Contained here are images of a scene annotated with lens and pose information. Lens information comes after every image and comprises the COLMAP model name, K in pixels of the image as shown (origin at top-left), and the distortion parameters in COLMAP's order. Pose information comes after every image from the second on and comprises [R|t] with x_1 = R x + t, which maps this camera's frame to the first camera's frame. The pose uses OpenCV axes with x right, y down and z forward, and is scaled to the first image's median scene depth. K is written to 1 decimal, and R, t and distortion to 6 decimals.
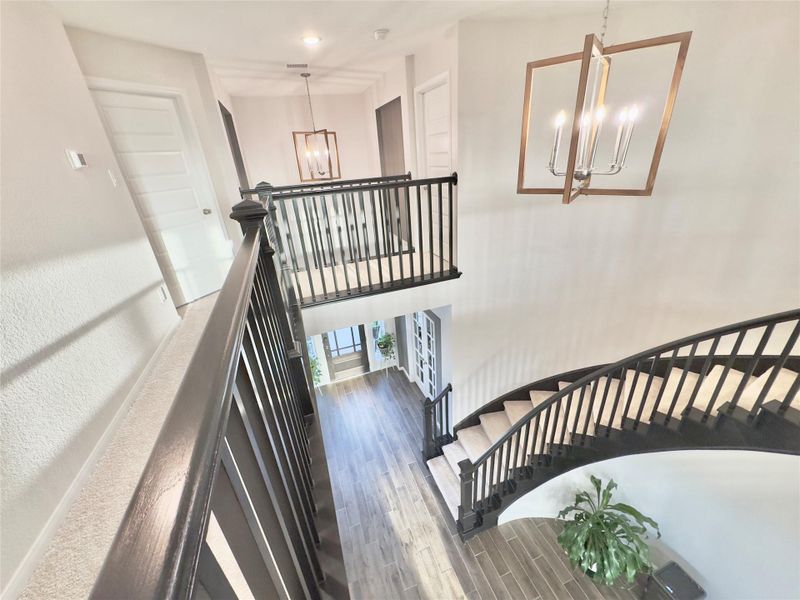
lens RADIAL K [[321.9, 0, 400.0], [0, 321.9, 300.0], [0, 0, 1]] dist [-0.001670, -0.000159]
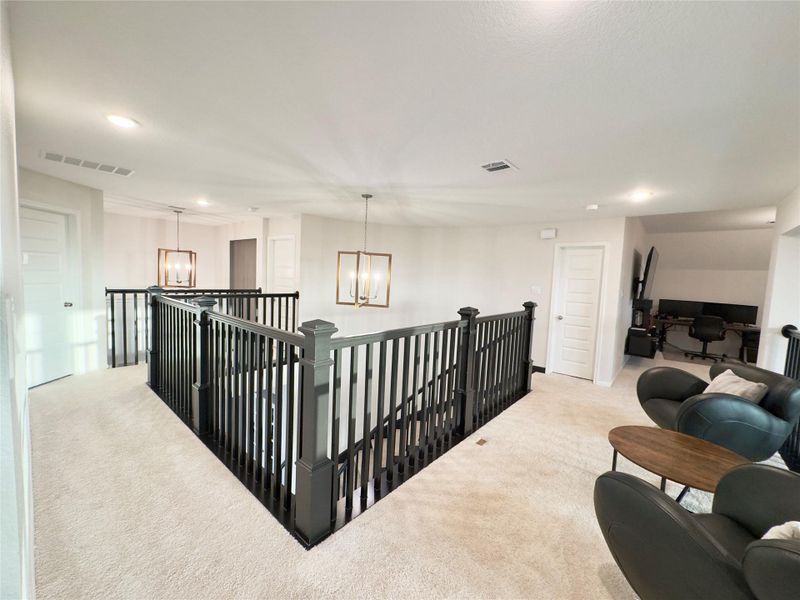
lens RADIAL K [[321.9, 0, 400.0], [0, 321.9, 300.0], [0, 0, 1]] dist [-0.001670, -0.000159]
pose [[0.864616, 0.074283, 0.496911, -0.165769], [0.103288, 0.941607, -0.320480, 0.186880], [-0.491701, 0.328417, 0.806456, -0.469100]]
